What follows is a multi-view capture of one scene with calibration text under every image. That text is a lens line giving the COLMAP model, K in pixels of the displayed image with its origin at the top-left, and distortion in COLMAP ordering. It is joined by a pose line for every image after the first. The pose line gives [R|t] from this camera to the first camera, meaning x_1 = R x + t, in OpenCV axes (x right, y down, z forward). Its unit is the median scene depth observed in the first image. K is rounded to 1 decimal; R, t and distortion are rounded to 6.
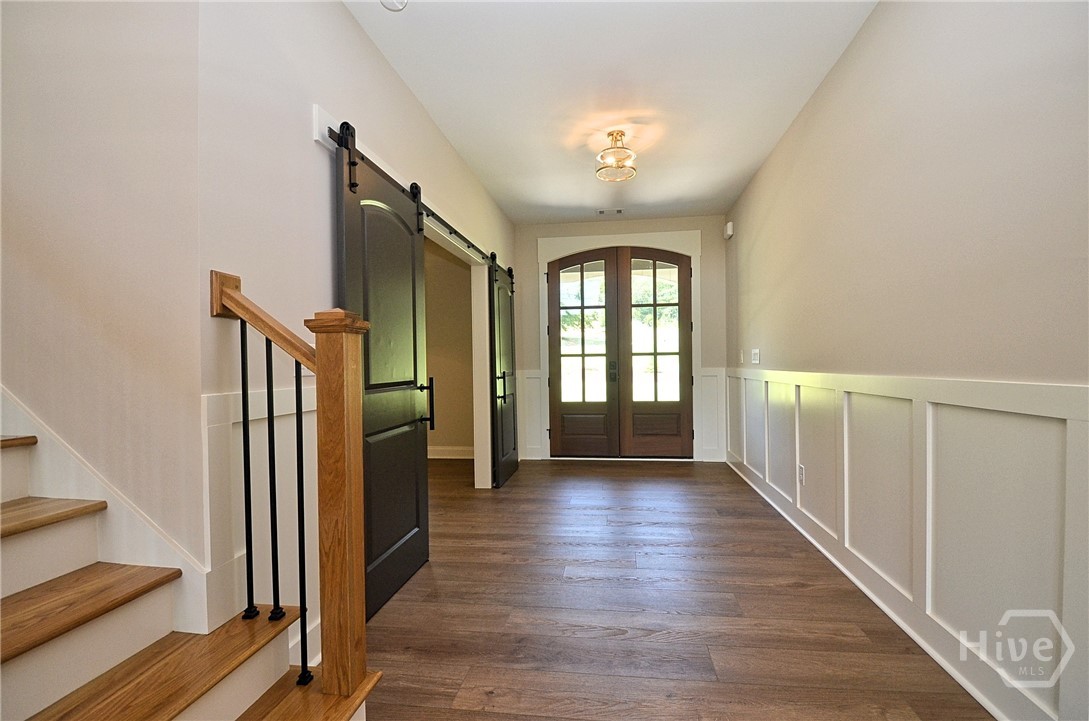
lens RADIAL K [[473.0, 0, 548.6], [0, 473.0, 359.8], [0, 0, 1]] dist [0.001788, -0.011053]
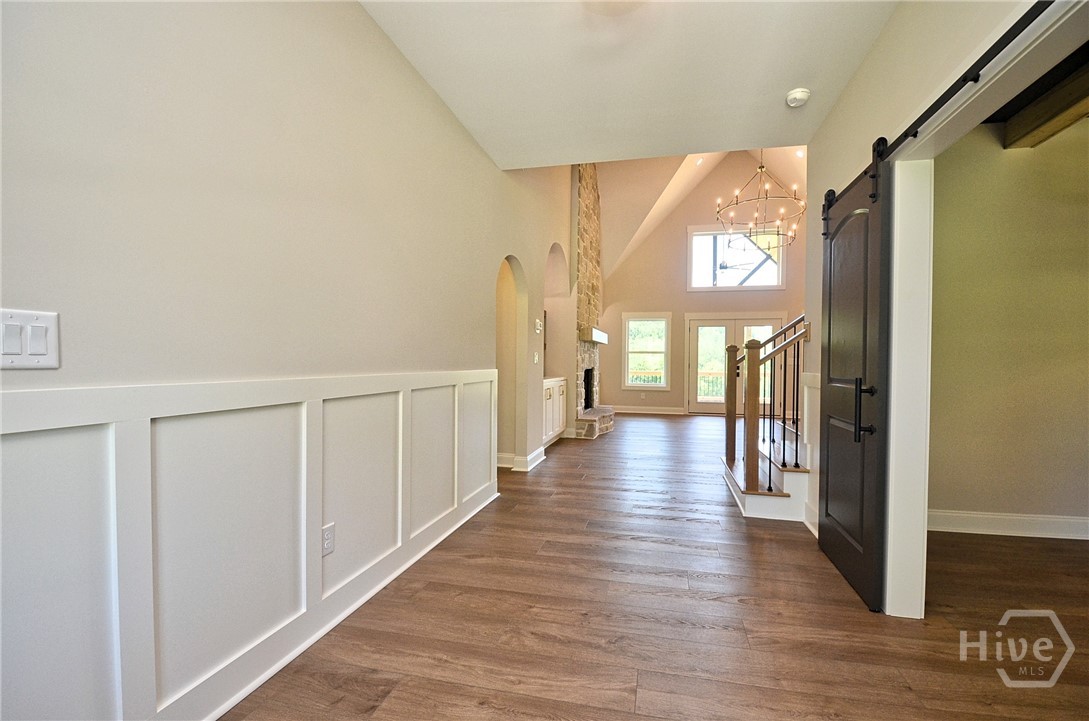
lens RADIAL K [[473.0, 0, 543.9], [0, 473.0, 364.2], [0, 0, 1]] dist [0.001788, -0.011053]
pose [[-0.993623, 0.009138, 0.112384, 0.223561], [0.010251, 0.999904, 0.009334, 0.005466], [-0.112288, 0.010427, -0.993621, 2.058371]]
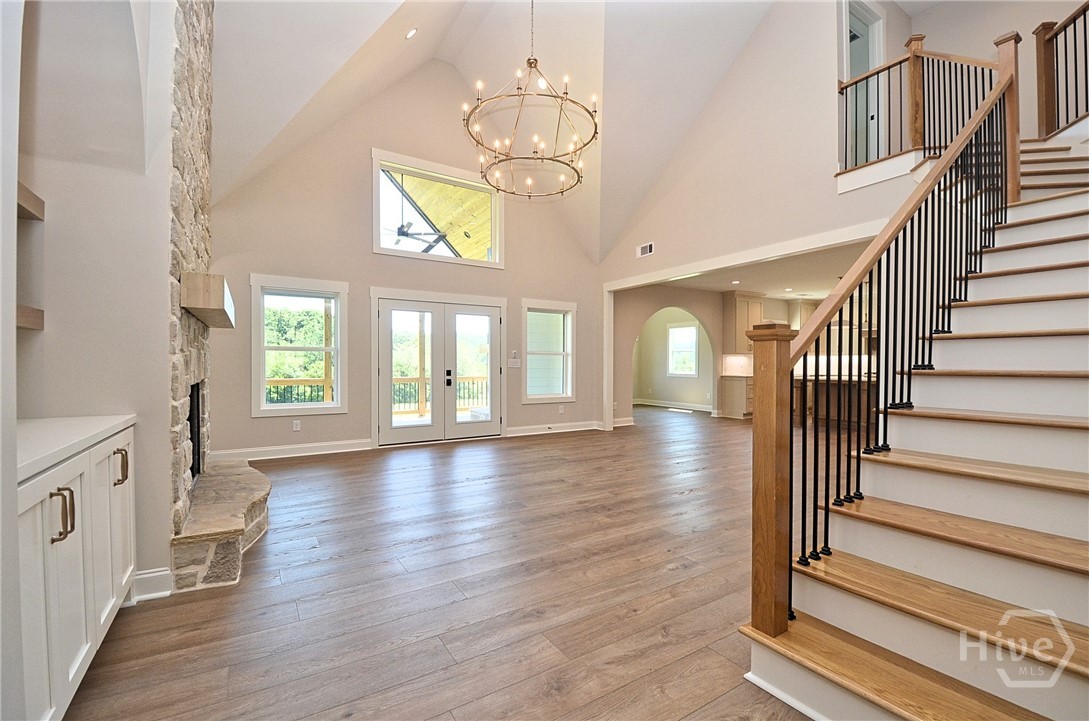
lens RADIAL K [[473.0, 0, 561.6], [0, 473.0, 366.8], [0, 0, 1]] dist [0.001788, -0.011053]
pose [[-0.752417, 0.024930, -0.658216, 0.267990], [0.014153, 0.999665, 0.021684, 0.005545], [0.658535, 0.007000, -0.752517, 1.599021]]
